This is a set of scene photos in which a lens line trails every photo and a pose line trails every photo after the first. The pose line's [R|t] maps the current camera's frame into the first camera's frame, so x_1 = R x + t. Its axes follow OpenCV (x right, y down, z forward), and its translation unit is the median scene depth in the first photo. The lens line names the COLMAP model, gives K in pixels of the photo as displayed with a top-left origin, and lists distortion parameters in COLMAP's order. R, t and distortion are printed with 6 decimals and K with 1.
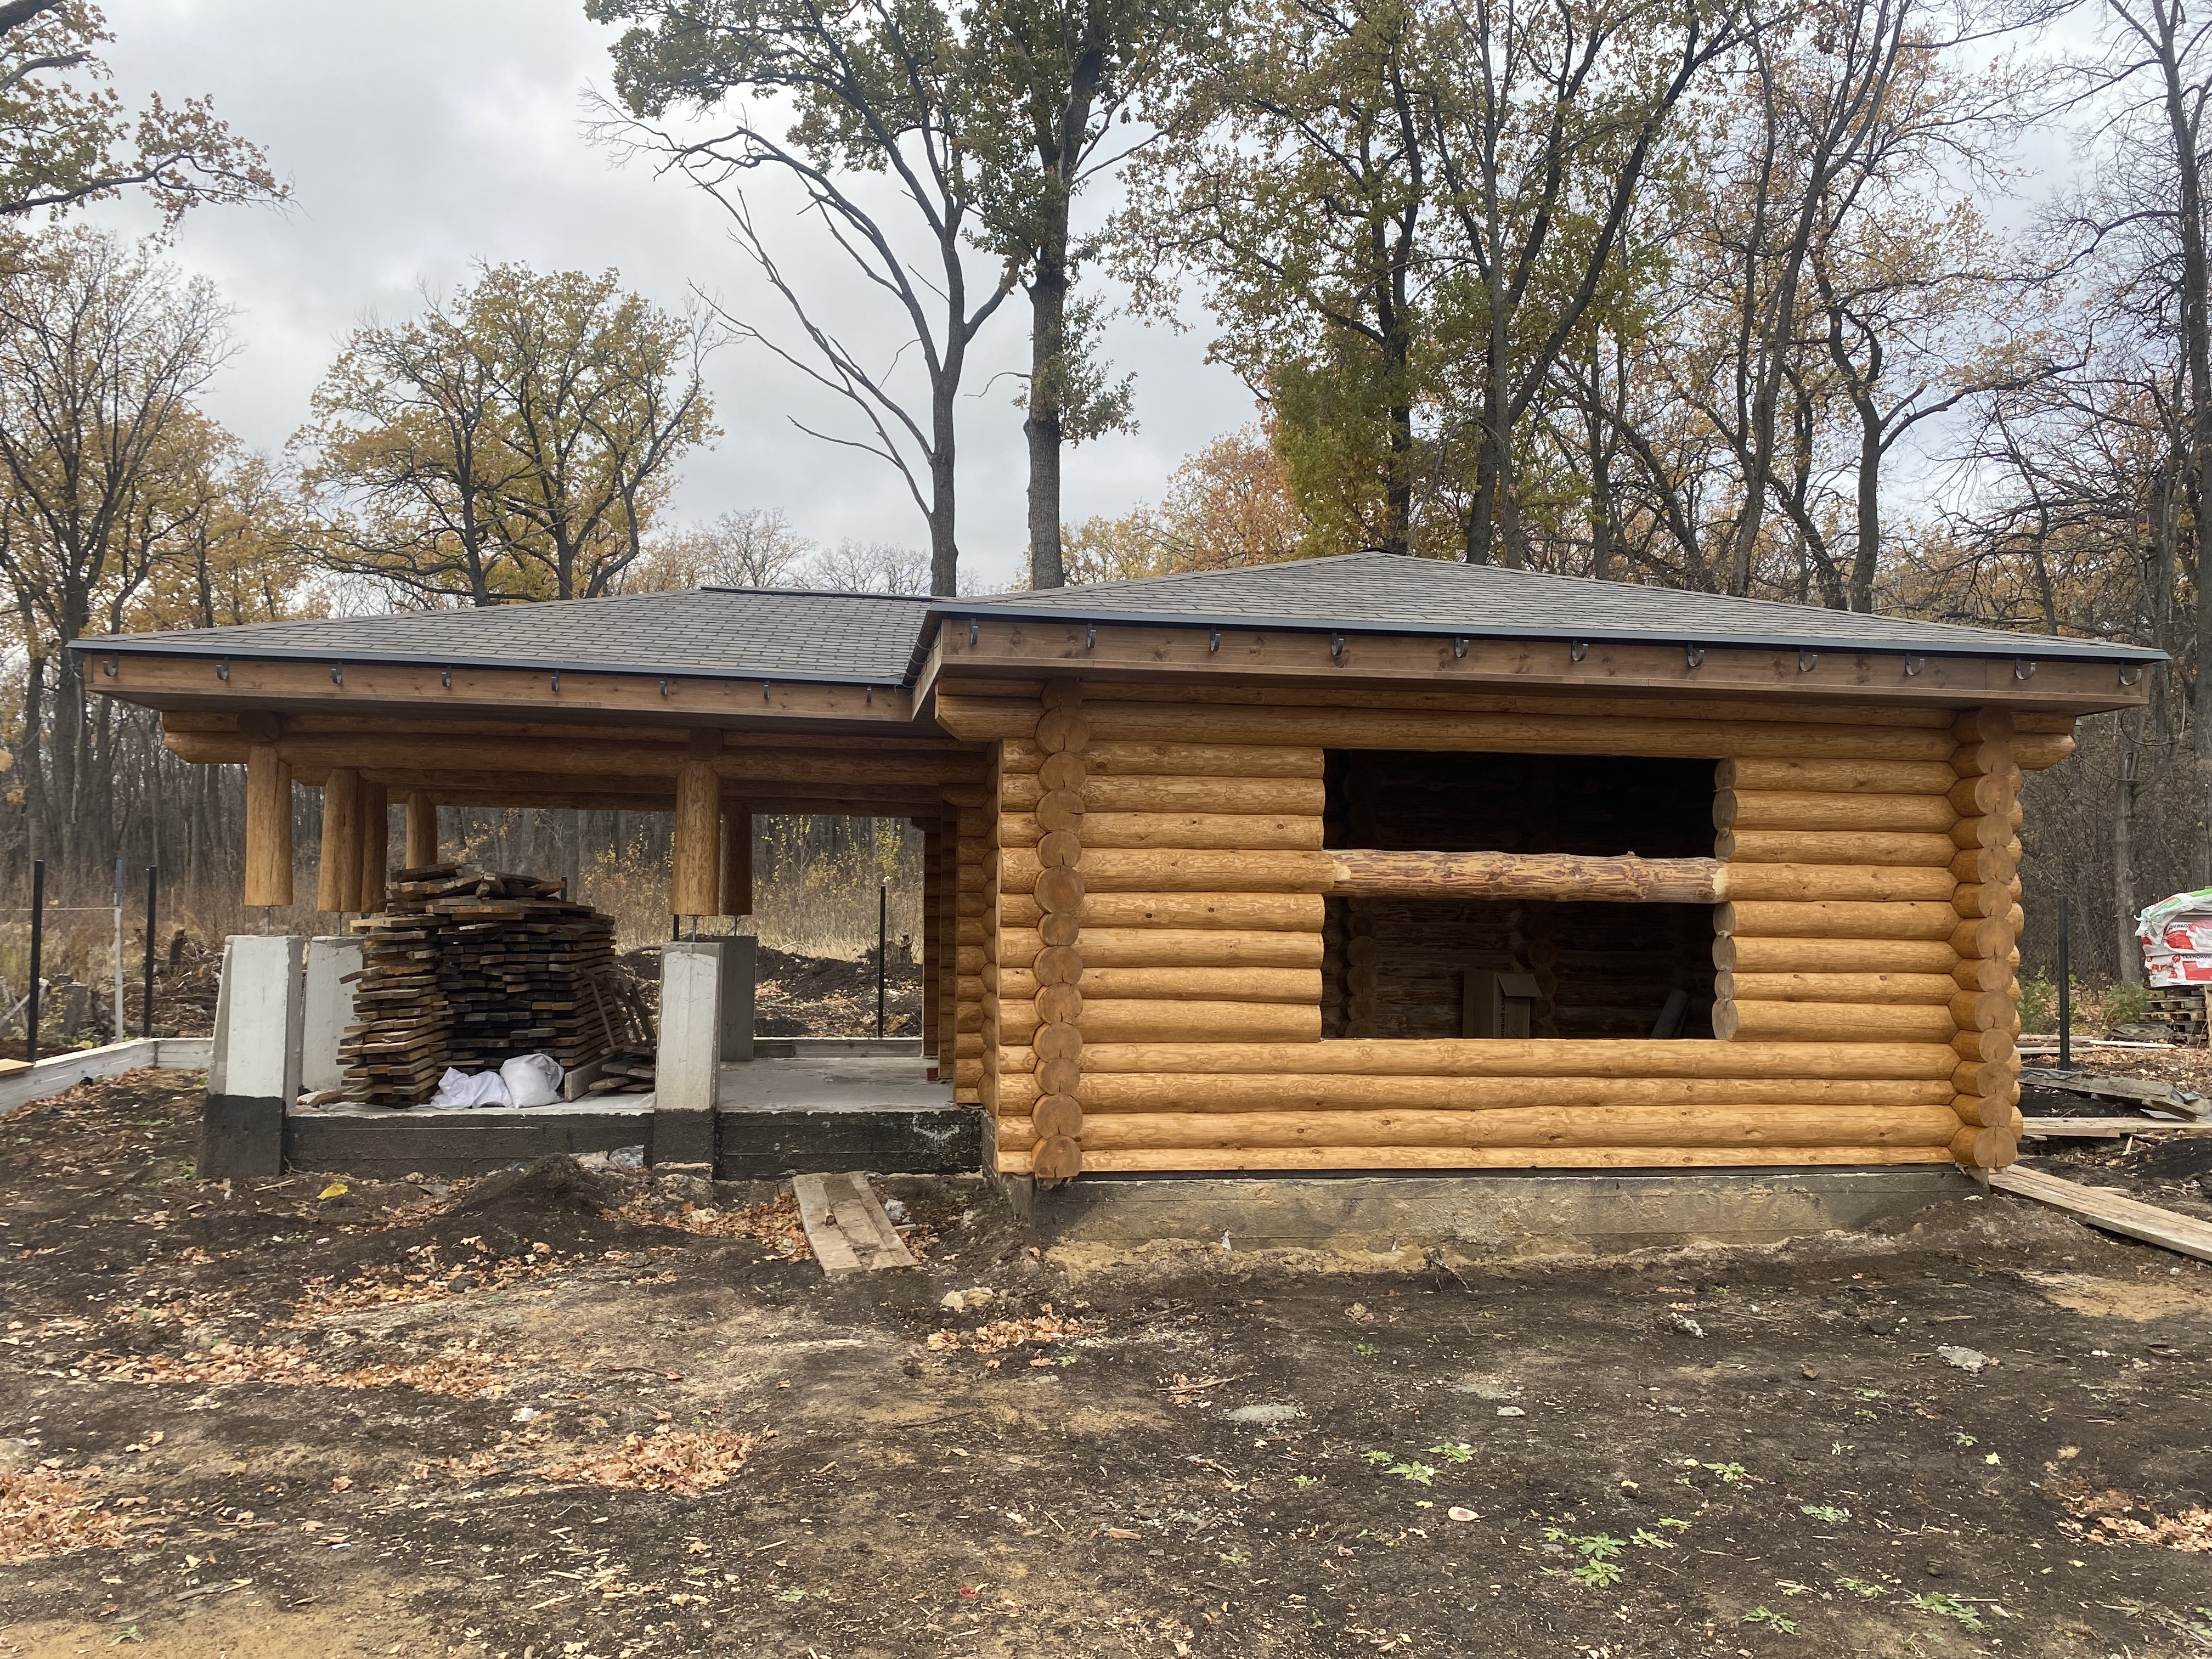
lens RADIAL K [[1667.4, 0, 1107.9], [0, 1667.4, 864.2], [0, 0, 1]] dist [0.050894, 0.002891]
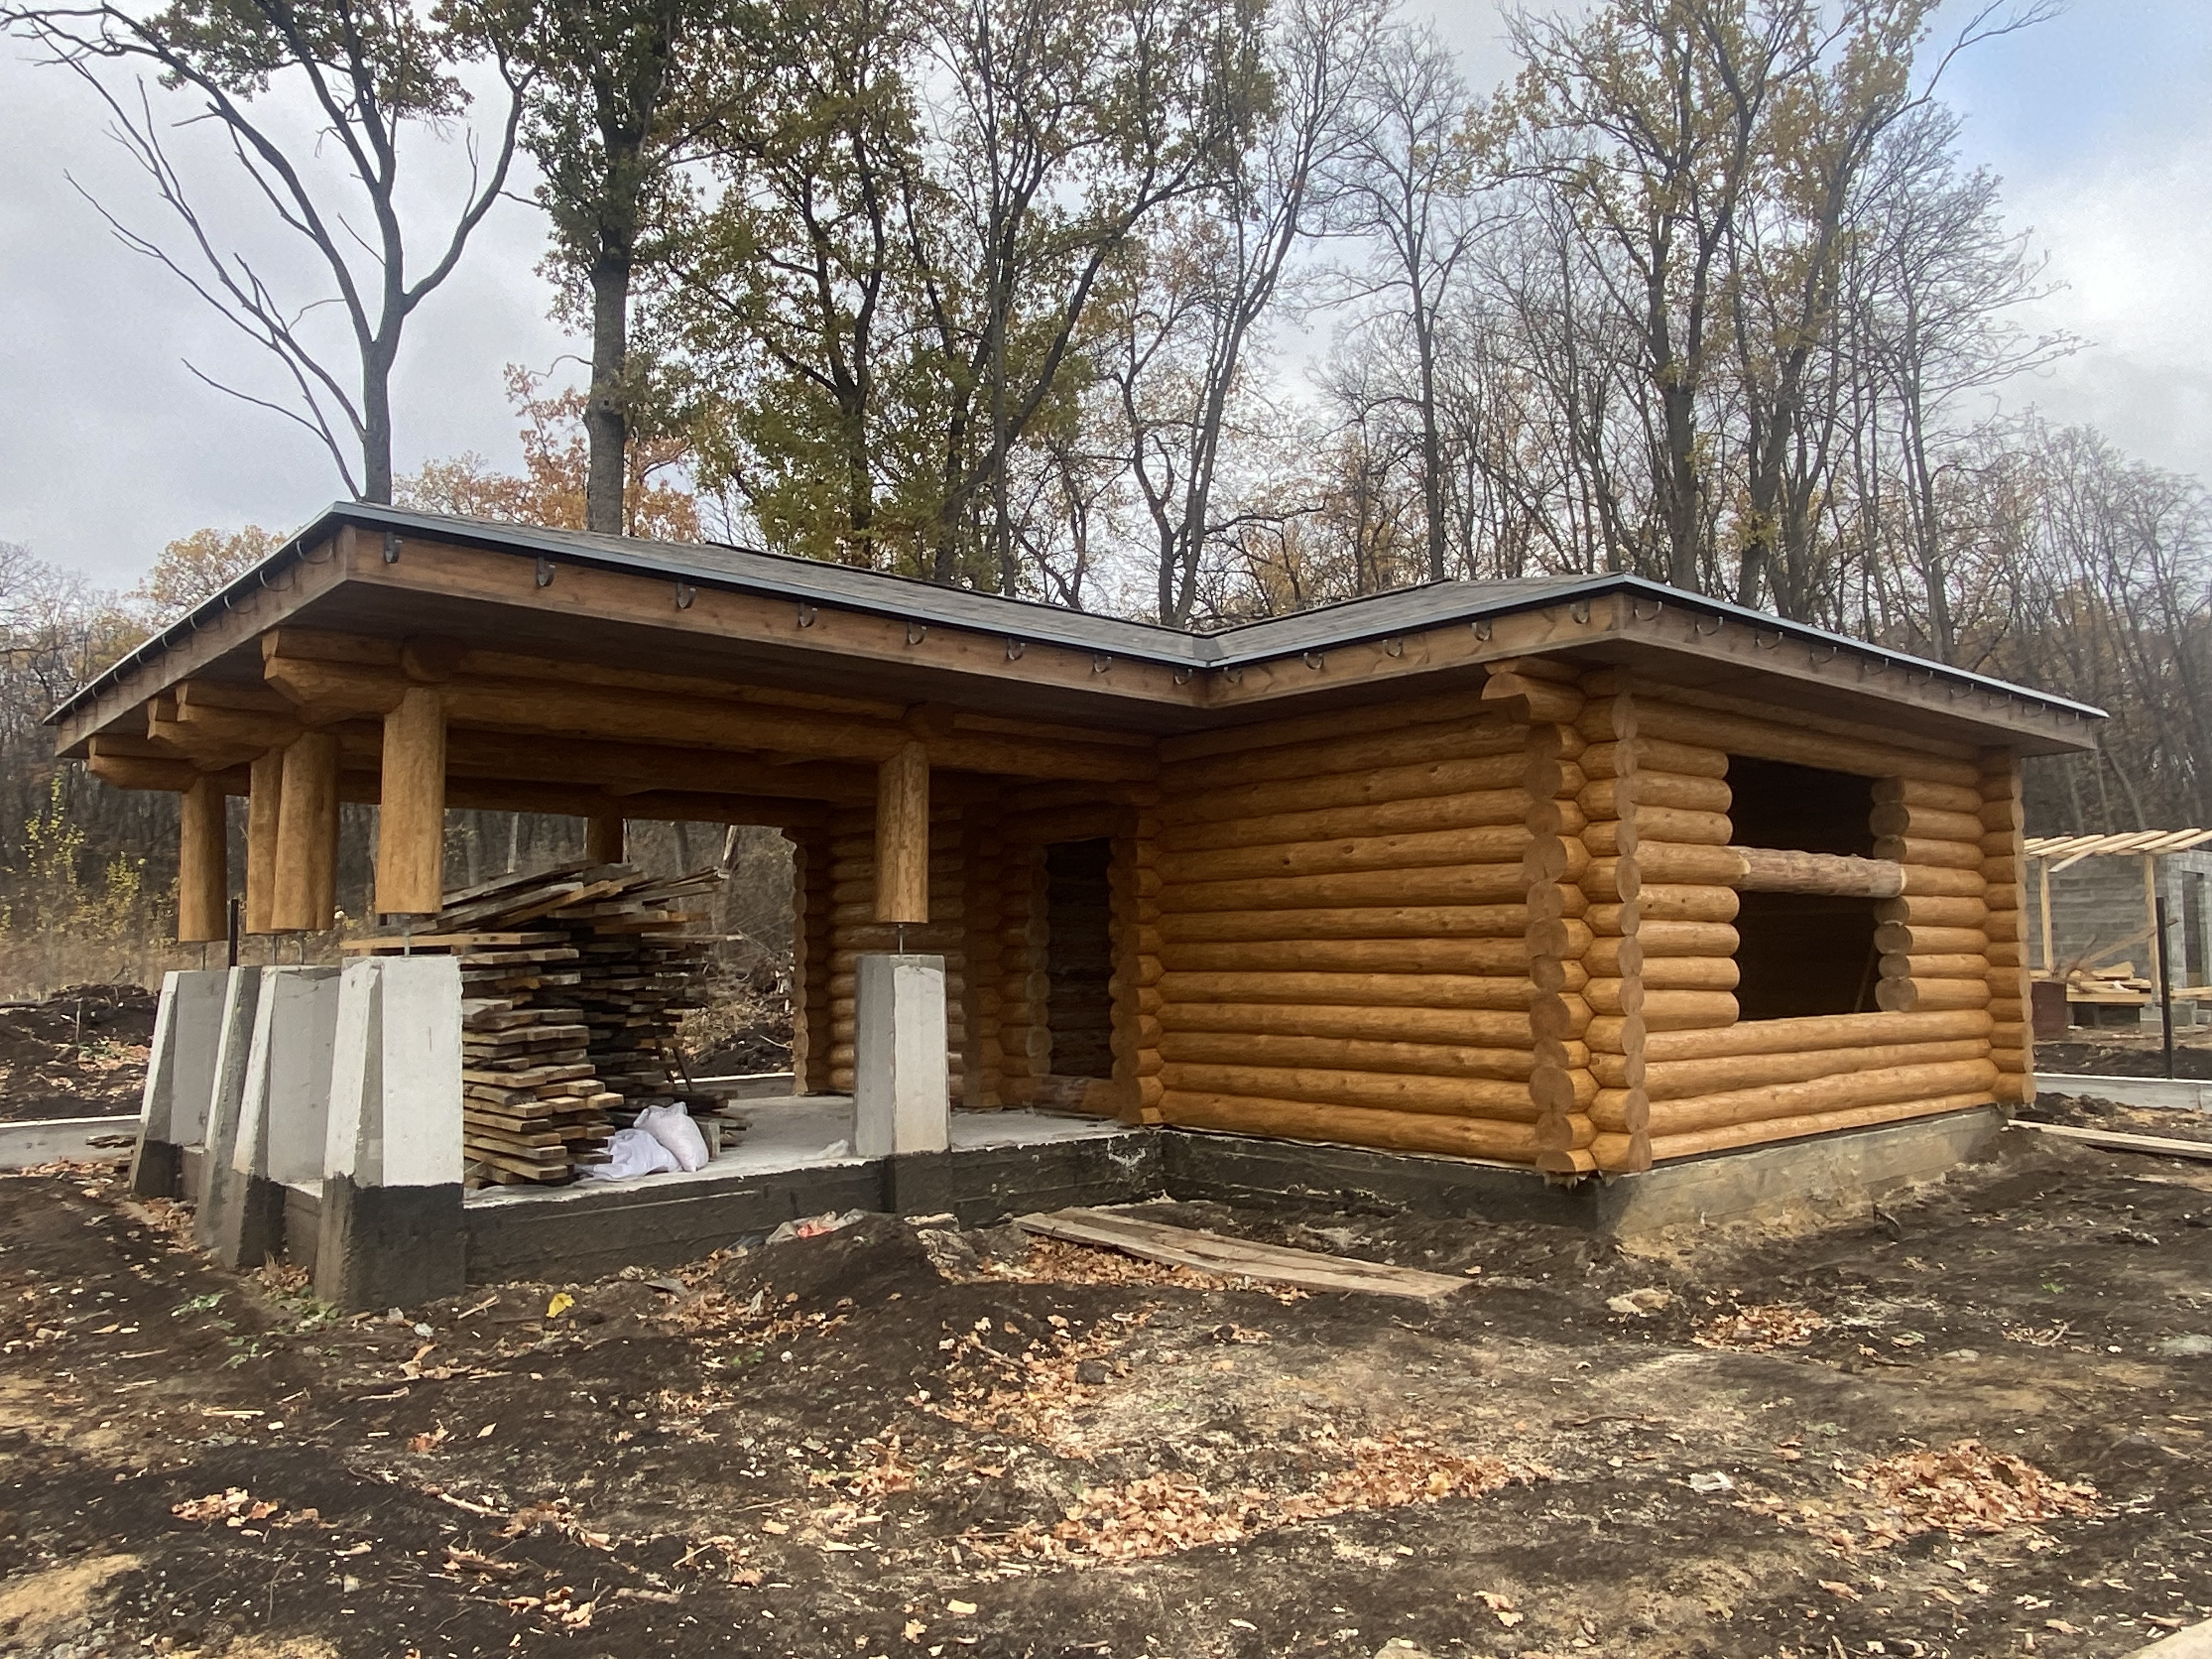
lens RADIAL K [[1594.3, 0, 1033.9], [0, 1594.3, 826.8], [0, 0, 1]] dist [0.166278, -0.189474]
pose [[0.852011, 0.020252, 0.523132, -0.782806], [0.009489, 0.998490, -0.054110, 0.030608], [-0.523438, 0.051066, 0.850532, 0.323165]]
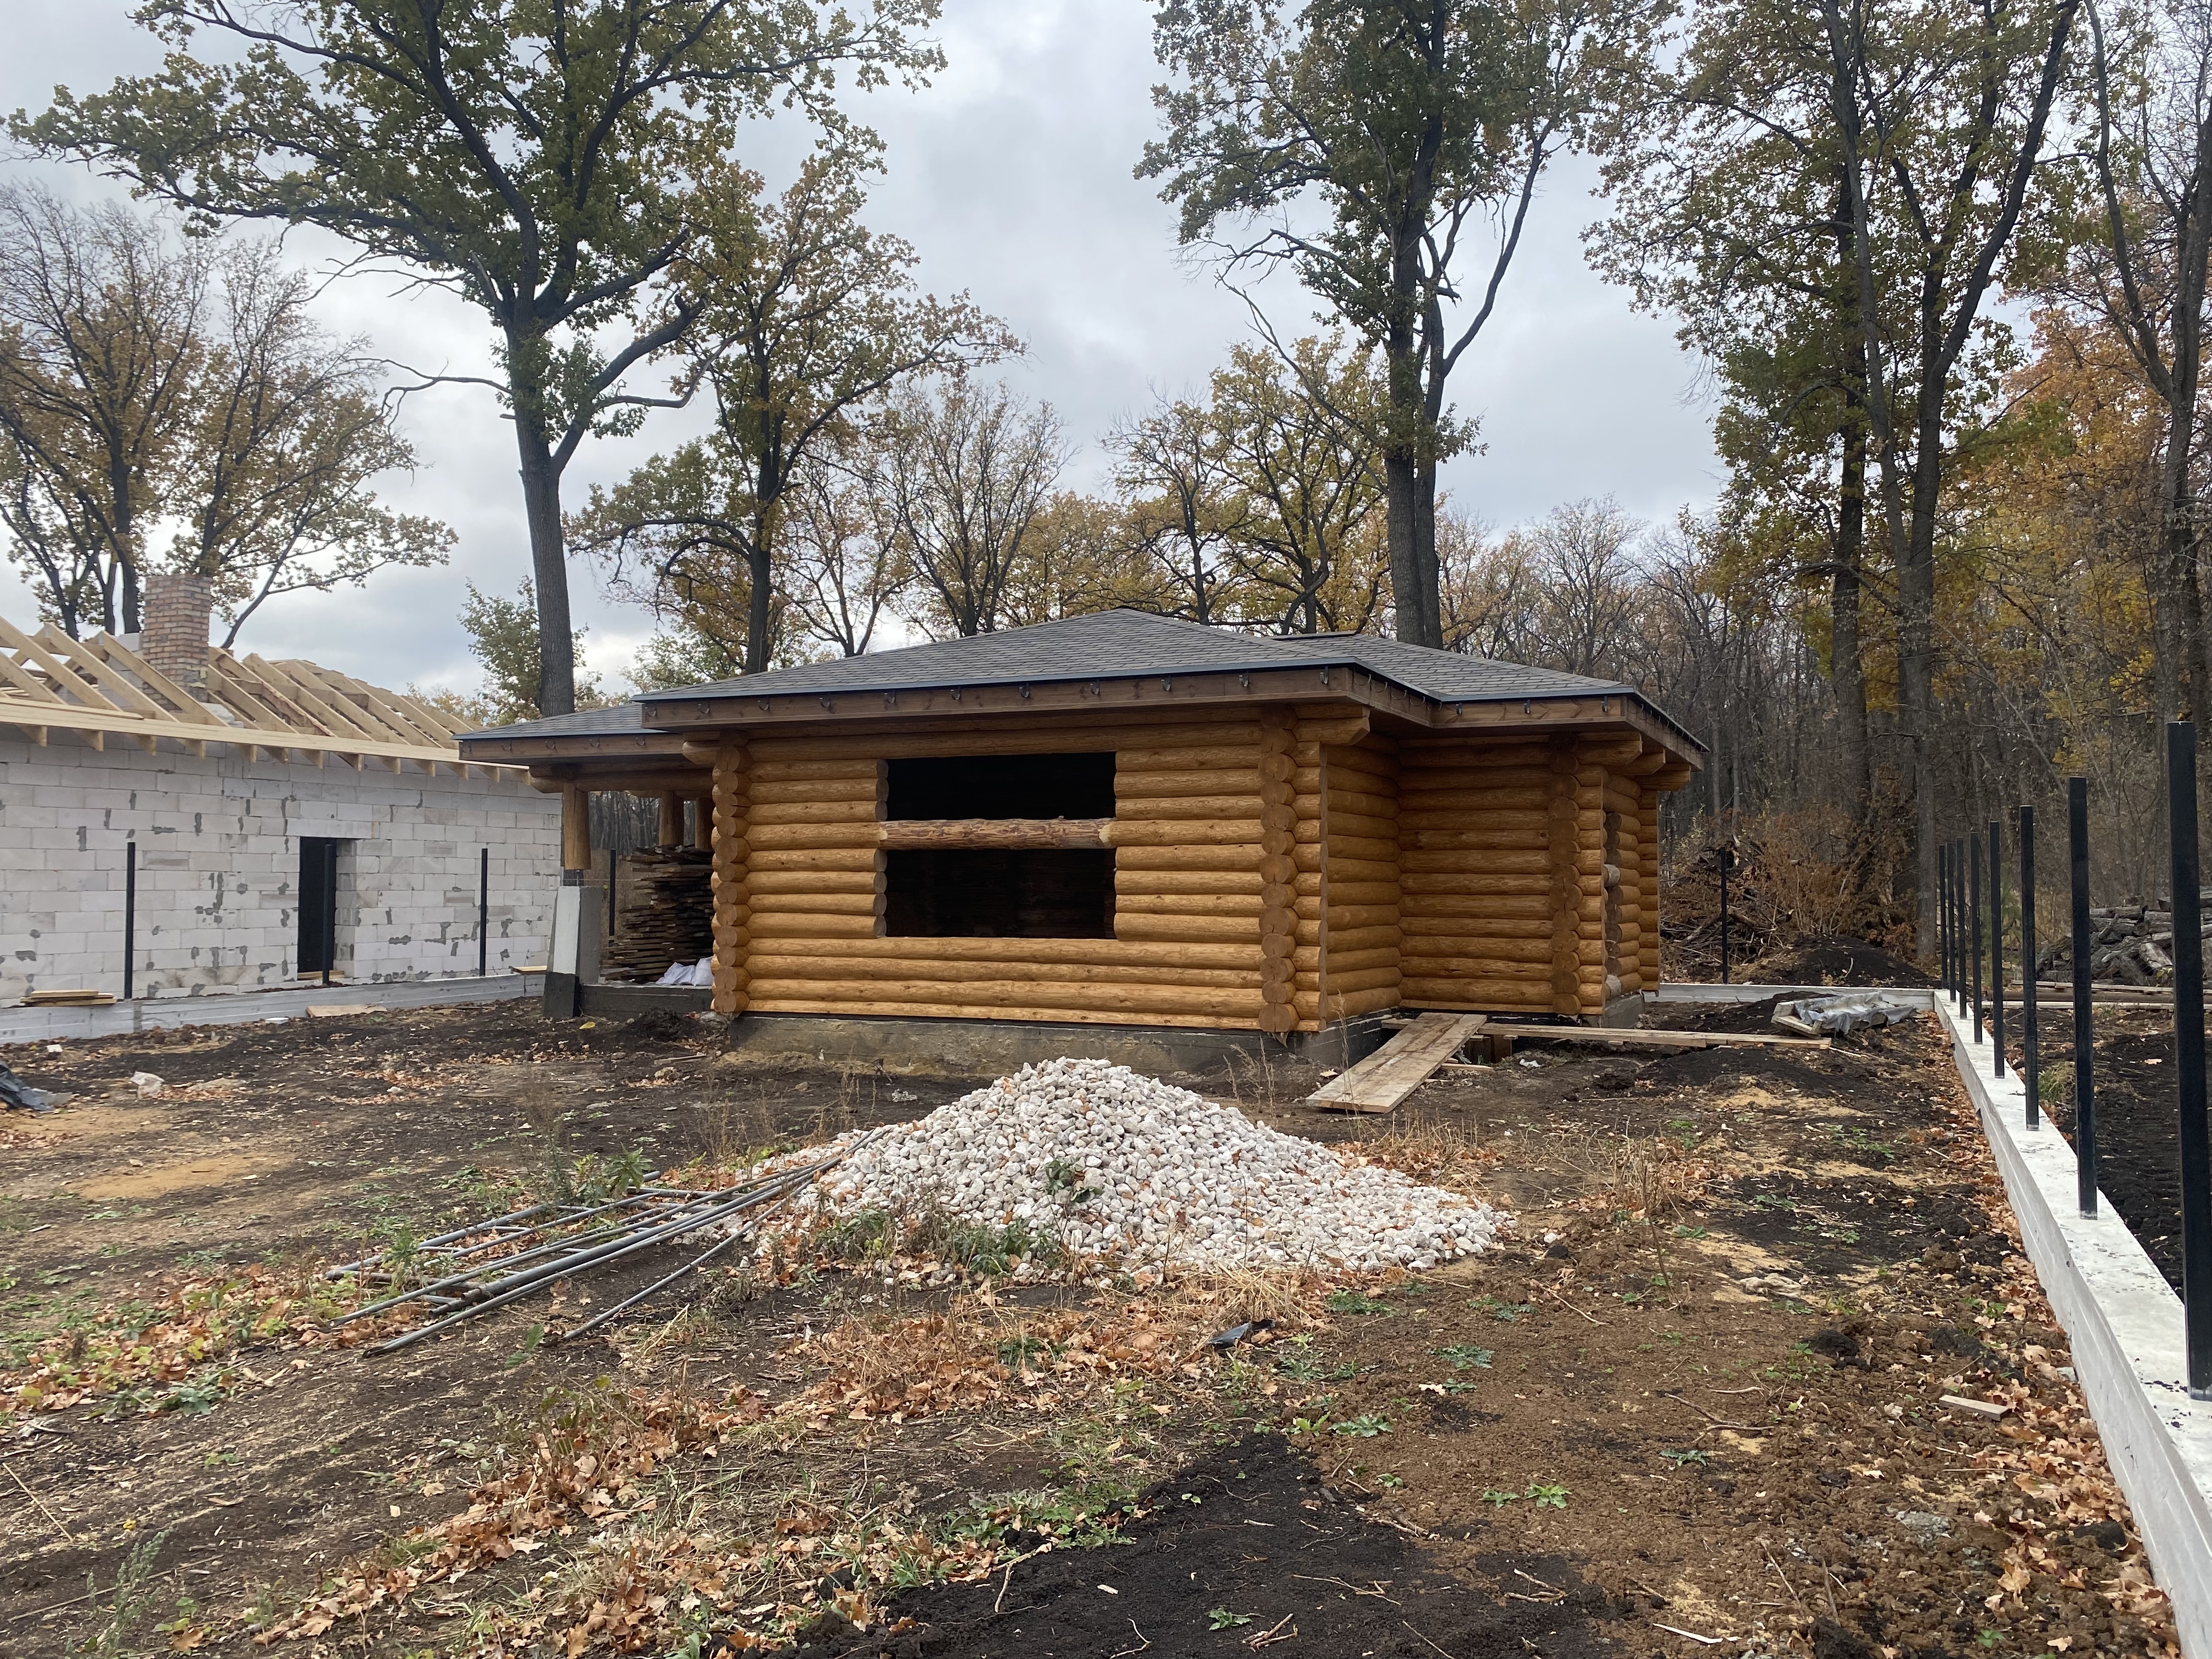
lens RADIAL K [[1667.4, 0, 1107.9], [0, 1667.4, 864.2], [0, 0, 1]] dist [0.050894, 0.002891]
pose [[0.840214, -0.019833, -0.541892, 1.169837], [0.023082, 0.999733, -0.000802, 0.038644], [0.541763, -0.011834, 0.840448, -0.249430]]
